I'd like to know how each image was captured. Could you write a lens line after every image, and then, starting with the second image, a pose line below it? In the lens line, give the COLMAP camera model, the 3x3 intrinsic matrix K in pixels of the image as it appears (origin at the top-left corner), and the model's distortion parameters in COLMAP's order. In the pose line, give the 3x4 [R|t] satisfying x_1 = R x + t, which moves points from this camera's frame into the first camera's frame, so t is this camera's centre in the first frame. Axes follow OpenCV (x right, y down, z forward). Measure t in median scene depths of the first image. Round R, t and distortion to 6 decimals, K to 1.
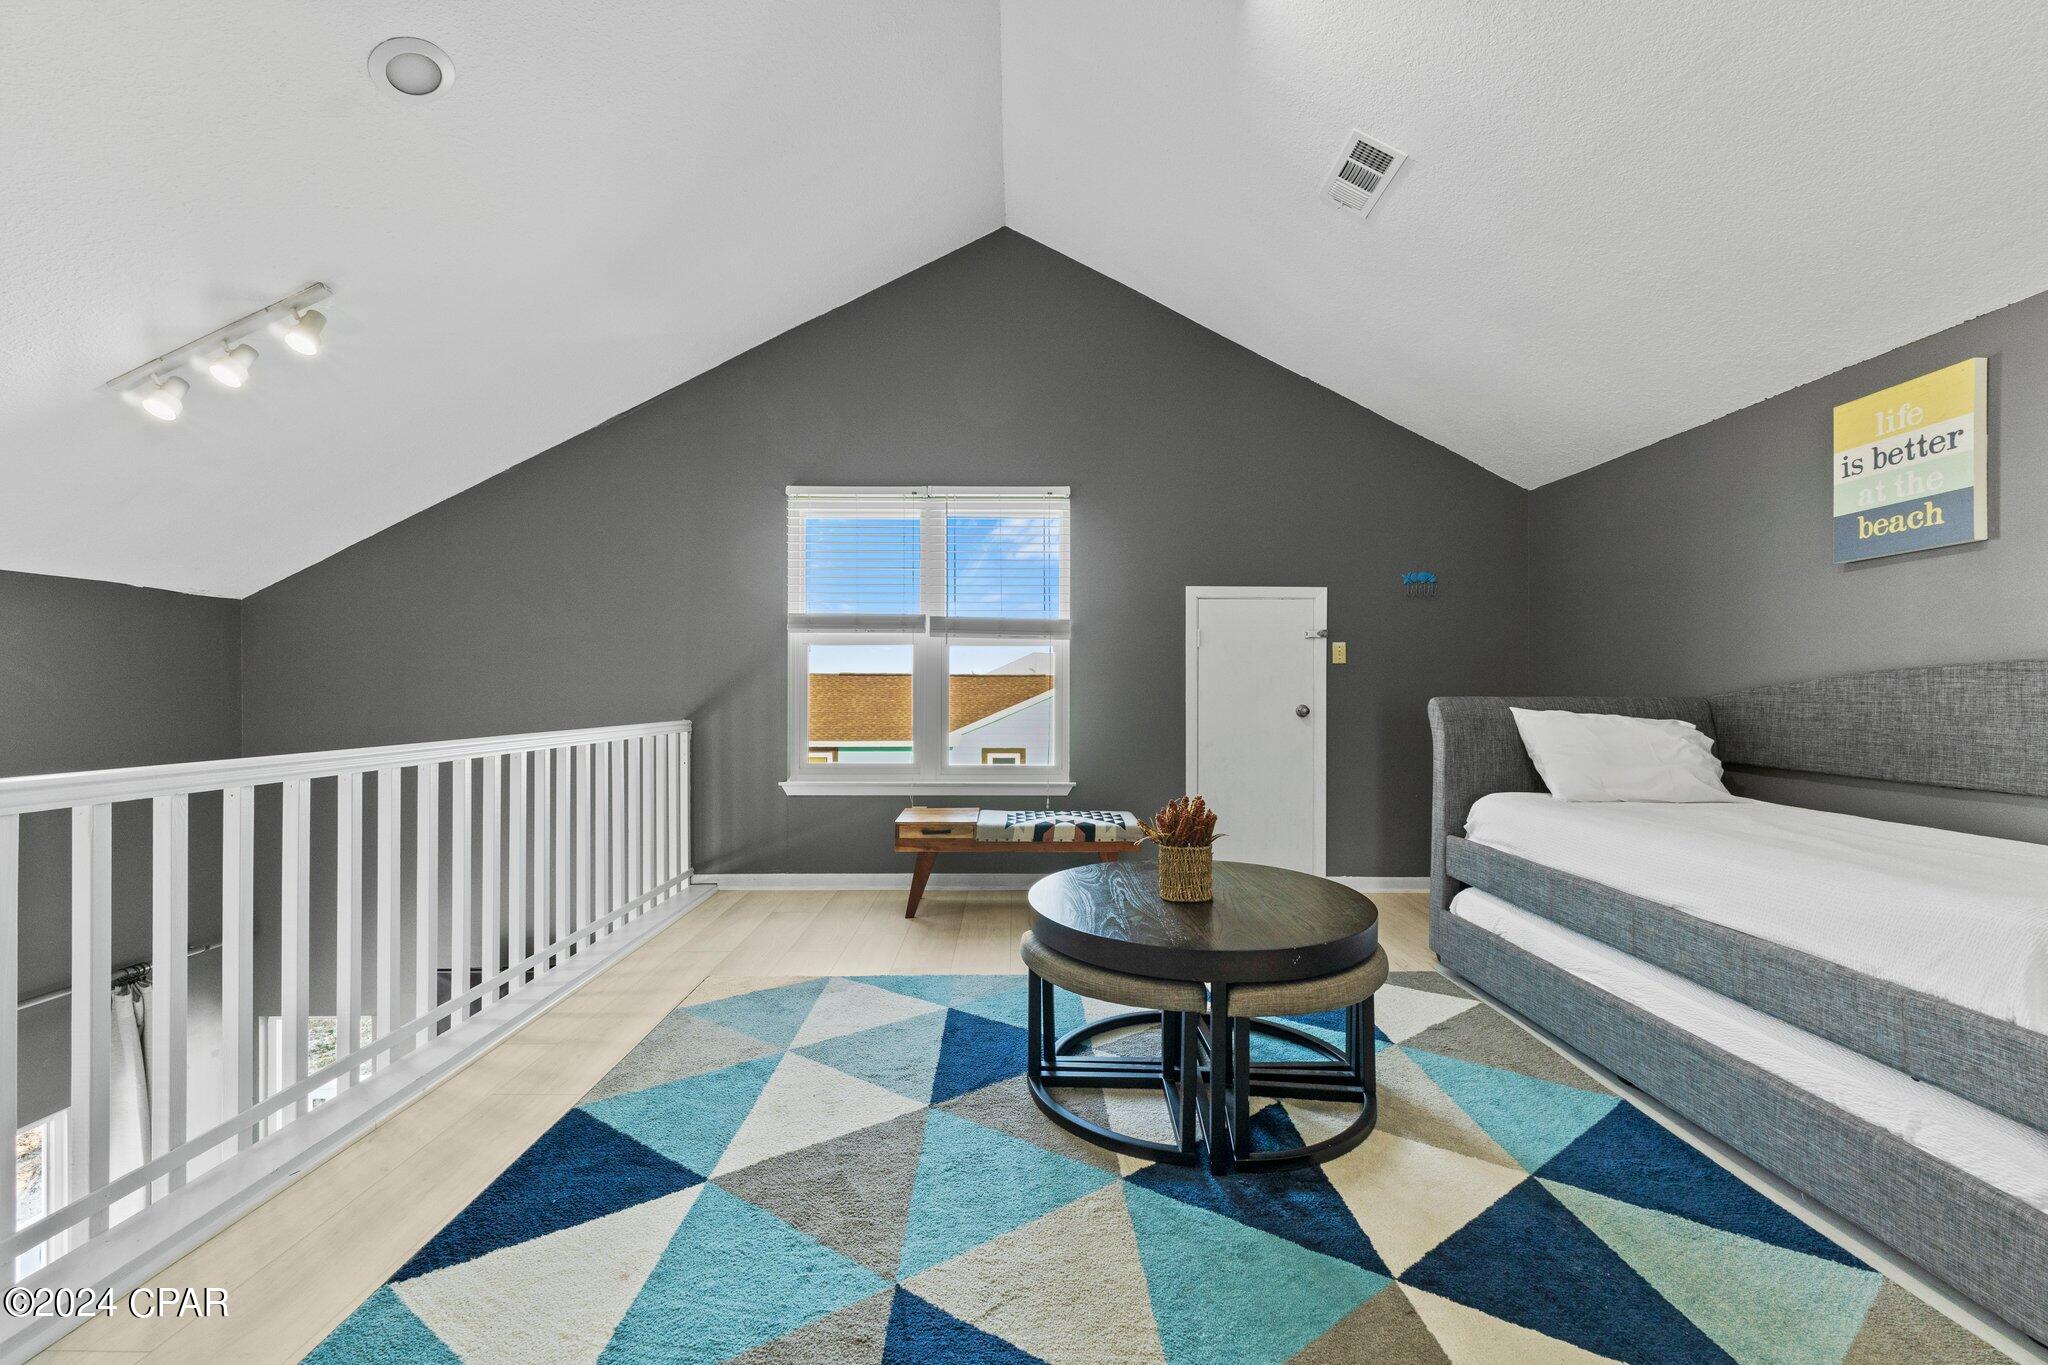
lens RADIAL K [[853.5, 0, 1022.2], [0, 853.5, 688.5], [0, 0, 1]] dist [0.003552, 0.001057]
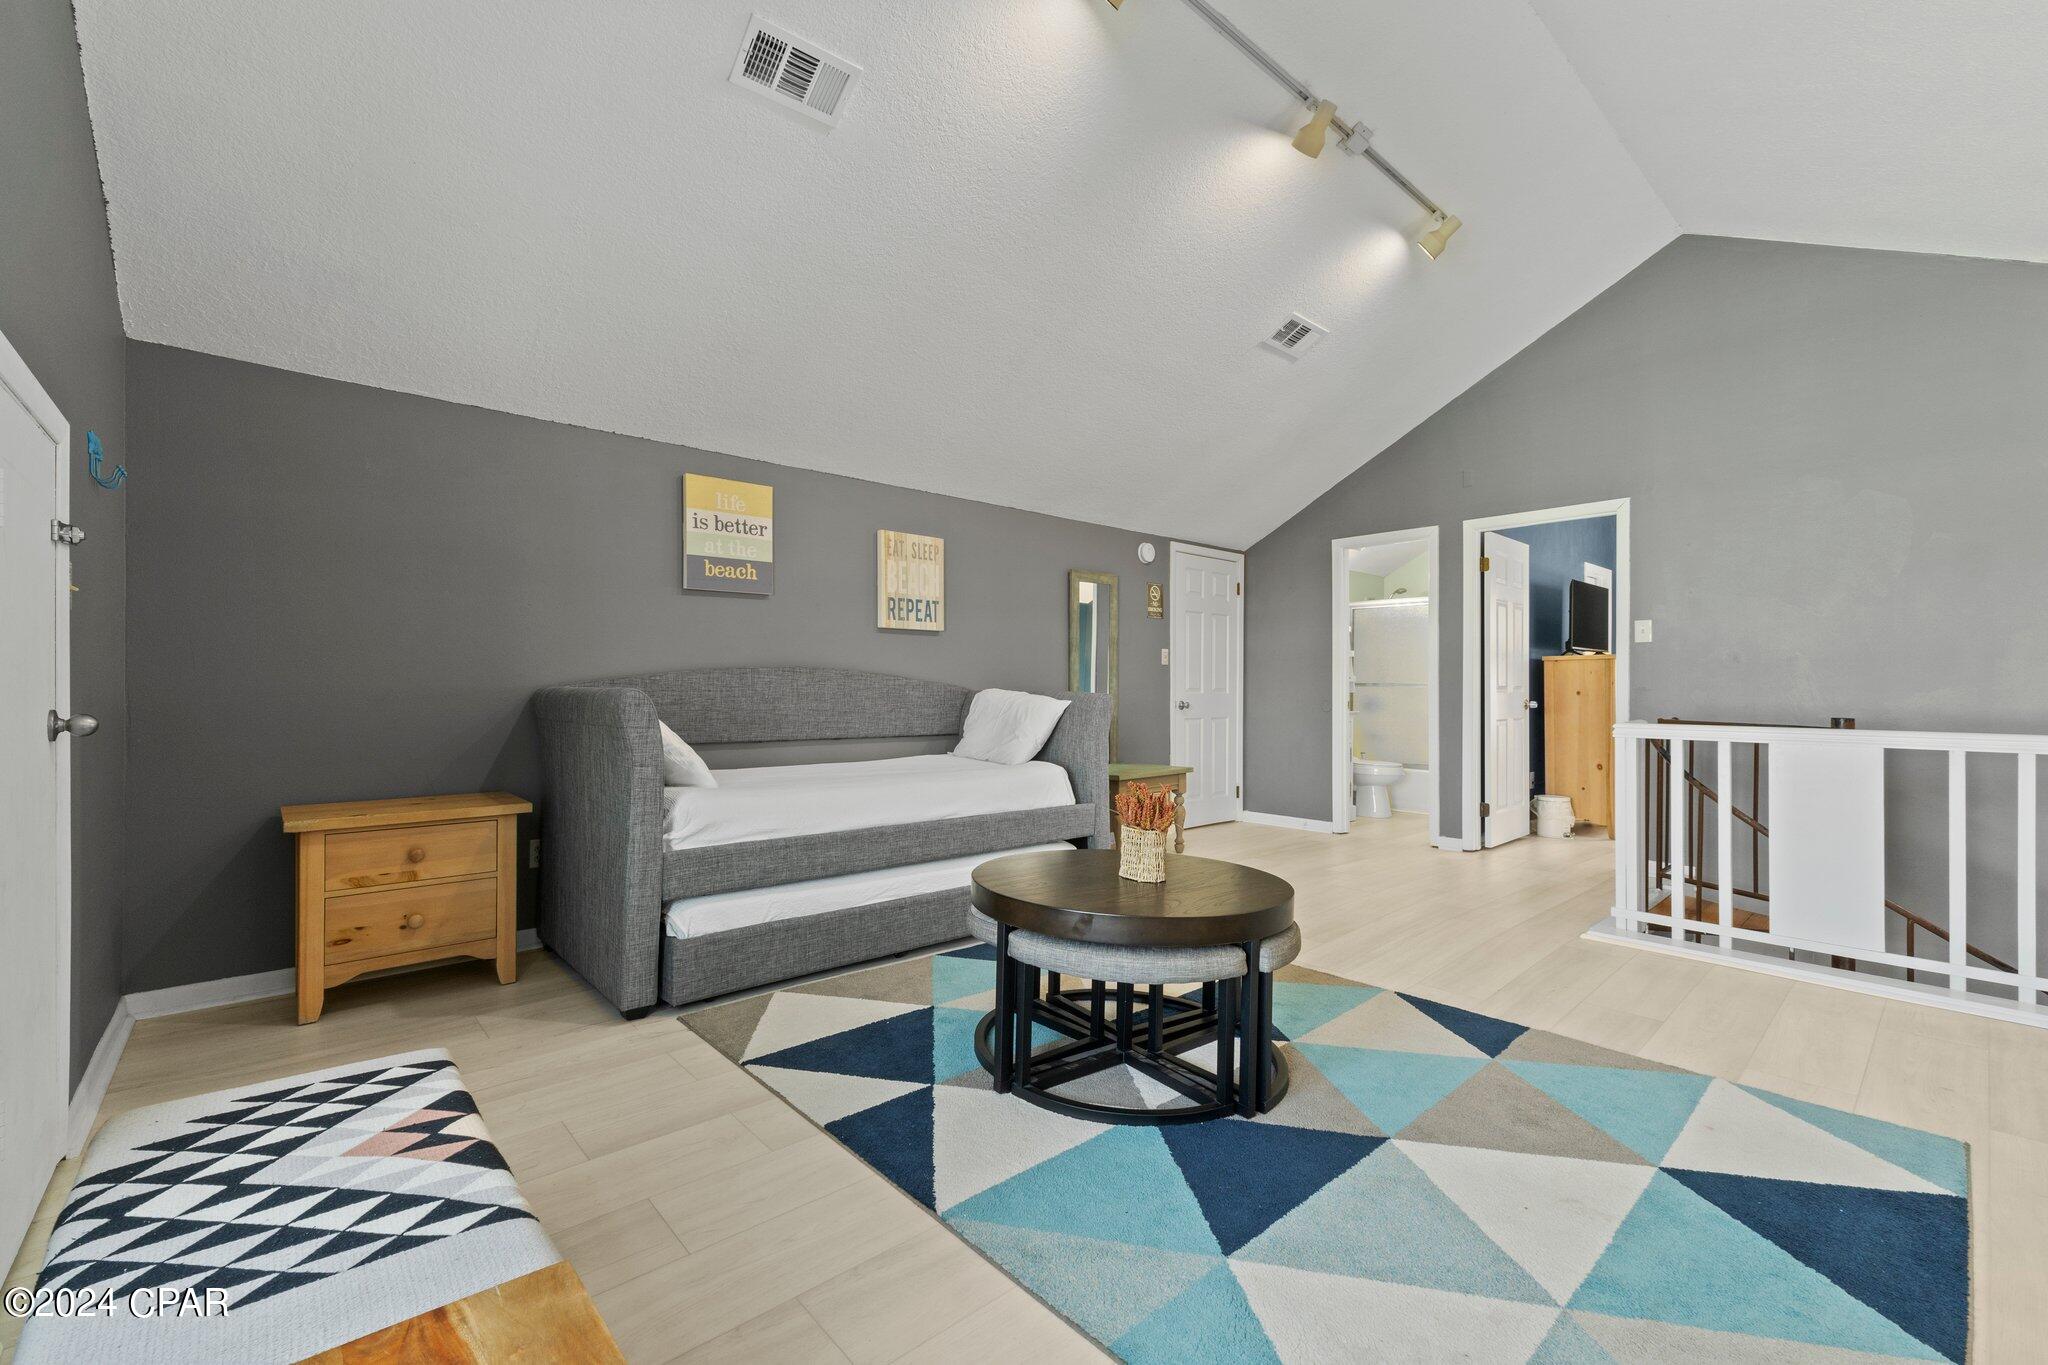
lens RADIAL K [[853.5, 0, 1022.2], [0, 853.5, 688.5], [0, 0, 1]] dist [0.003552, 0.001057]
pose [[-0.659104, -0.006618, 0.752023, -0.516434], [-0.009193, 0.999957, 0.000743, 0.008158], [-0.751996, -0.006424, -0.659136, 1.838393]]
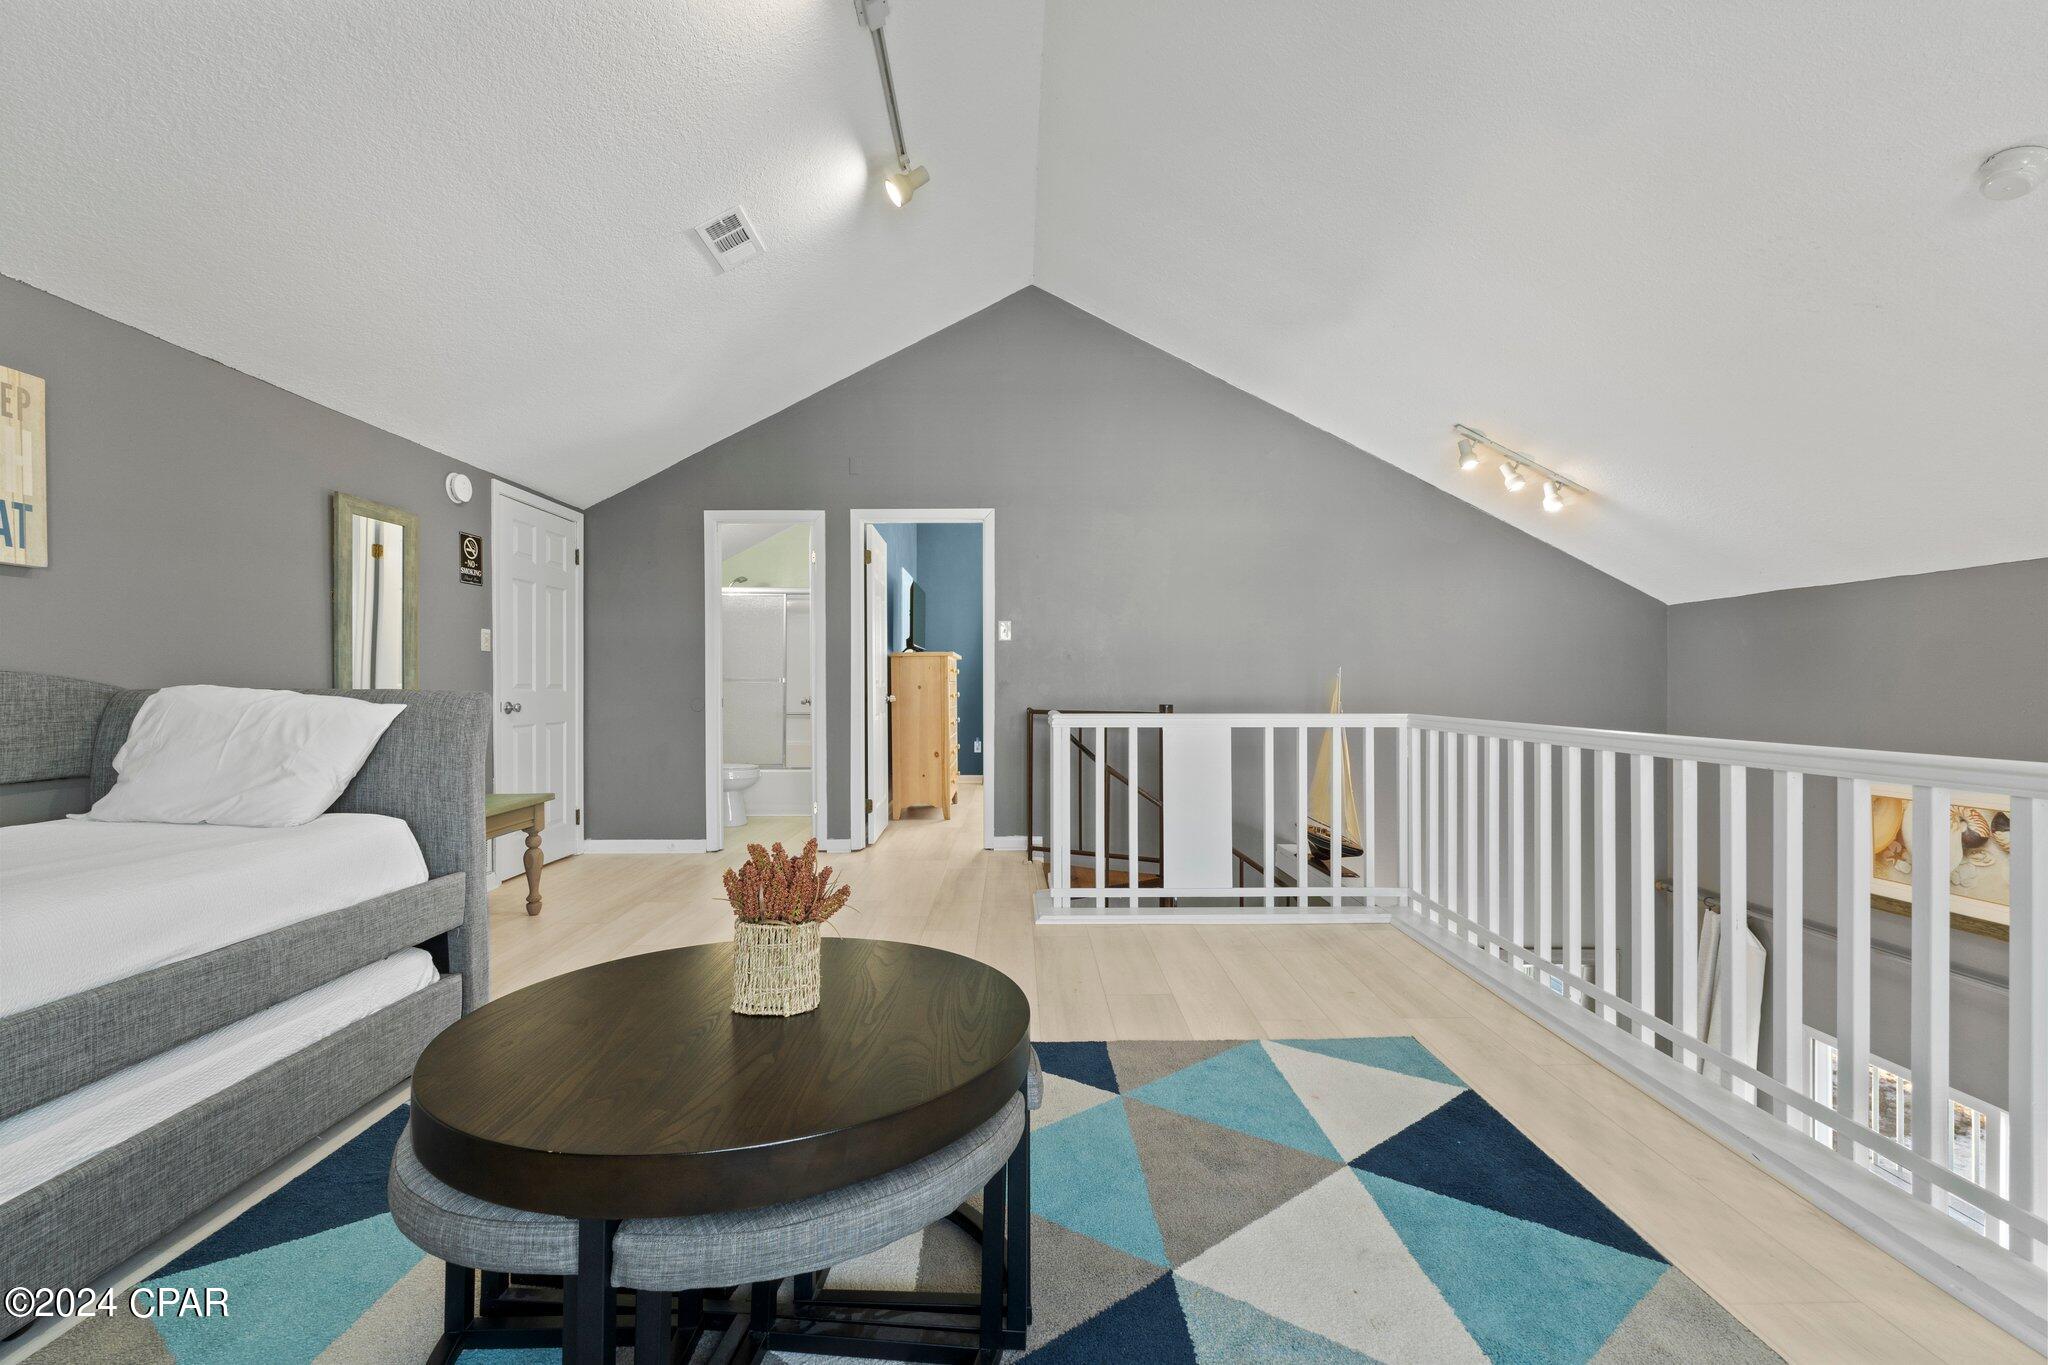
lens RADIAL K [[853.5, 0, 1022.2], [0, 853.5, 688.5], [0, 0, 1]] dist [0.003552, 0.001057]
pose [[-0.999998, -0.001189, -0.001556, 0.012855], [-0.001188, 0.999999, -0.000795, 0.014064], [0.001557, -0.000793, -0.999998, 1.638781]]
